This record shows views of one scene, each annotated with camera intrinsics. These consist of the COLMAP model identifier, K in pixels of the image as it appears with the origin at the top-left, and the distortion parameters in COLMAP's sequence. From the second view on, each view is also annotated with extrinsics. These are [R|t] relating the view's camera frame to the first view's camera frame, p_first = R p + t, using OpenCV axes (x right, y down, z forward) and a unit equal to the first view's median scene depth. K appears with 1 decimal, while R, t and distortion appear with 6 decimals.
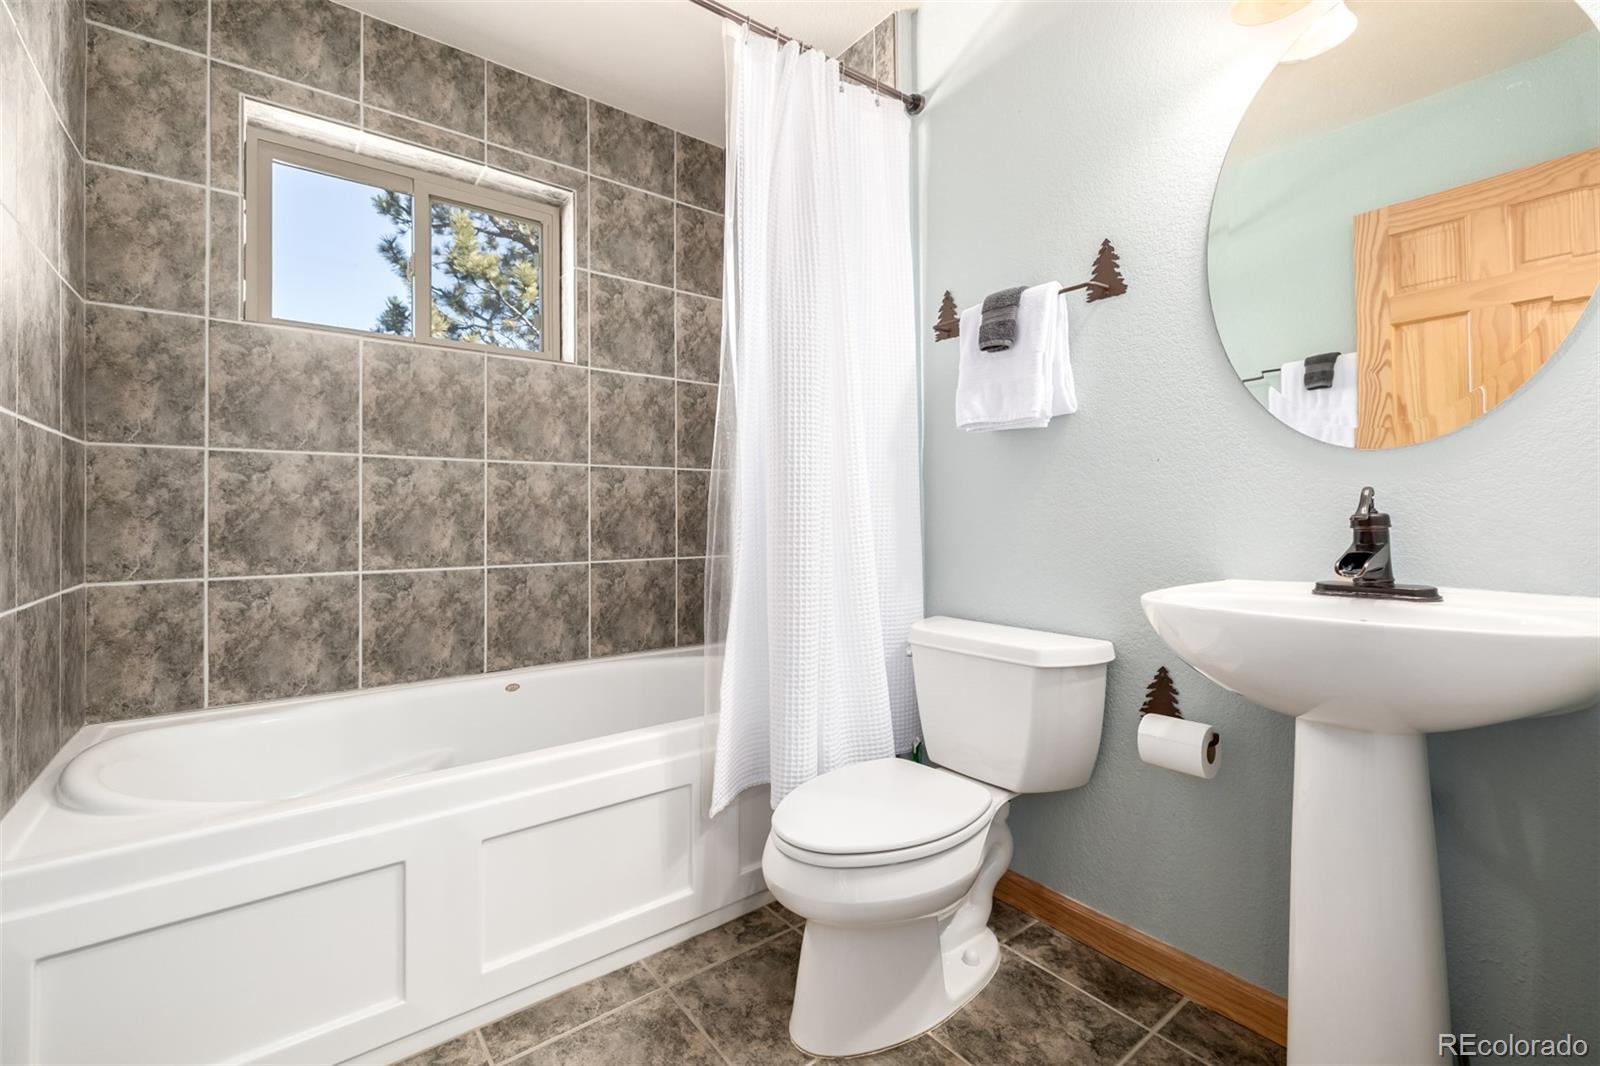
lens RADIAL K [[682.3, 0, 796.8], [0, 682.3, 520.5], [0, 0, 1]] dist [0.002889, -0.001107]
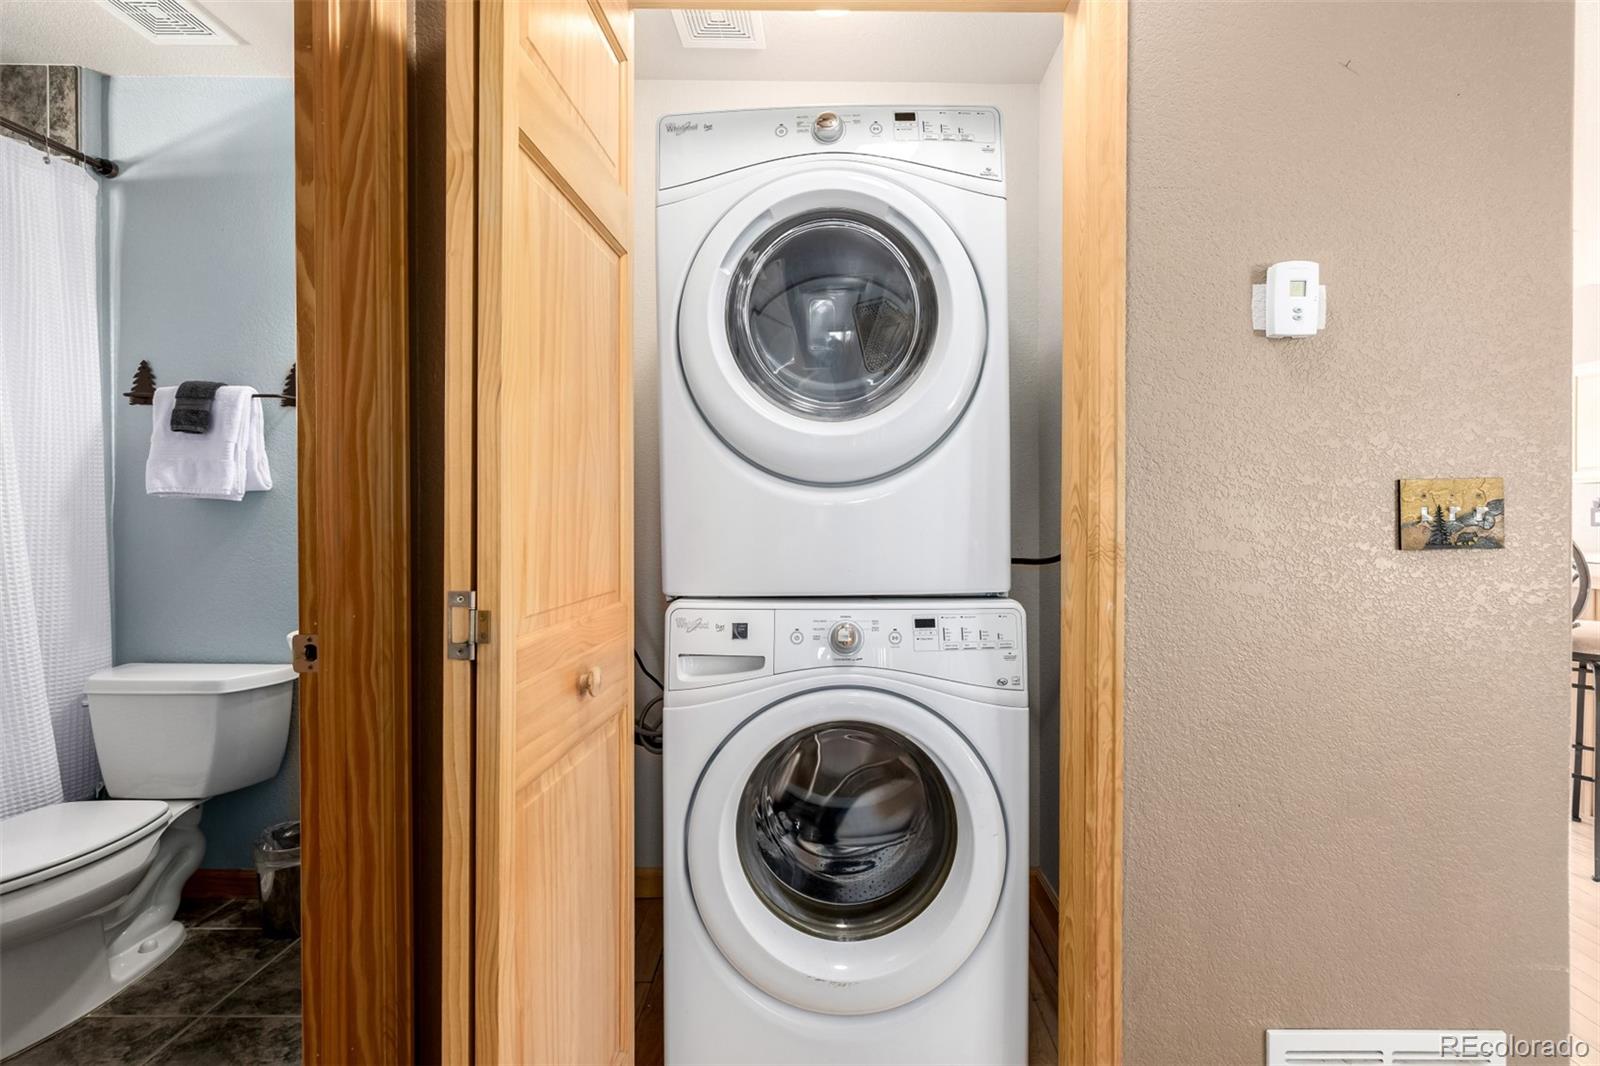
lens RADIAL K [[682.3, 0, 815.9], [0, 682.3, 526.6], [0, 0, 1]] dist [0.002889, -0.001107]
pose [[0.608816, 0.004370, 0.793299, 0.012701], [-0.004401, 0.999988, -0.002131, -0.090525], [-0.793299, -0.002194, 0.608828, -0.601542]]
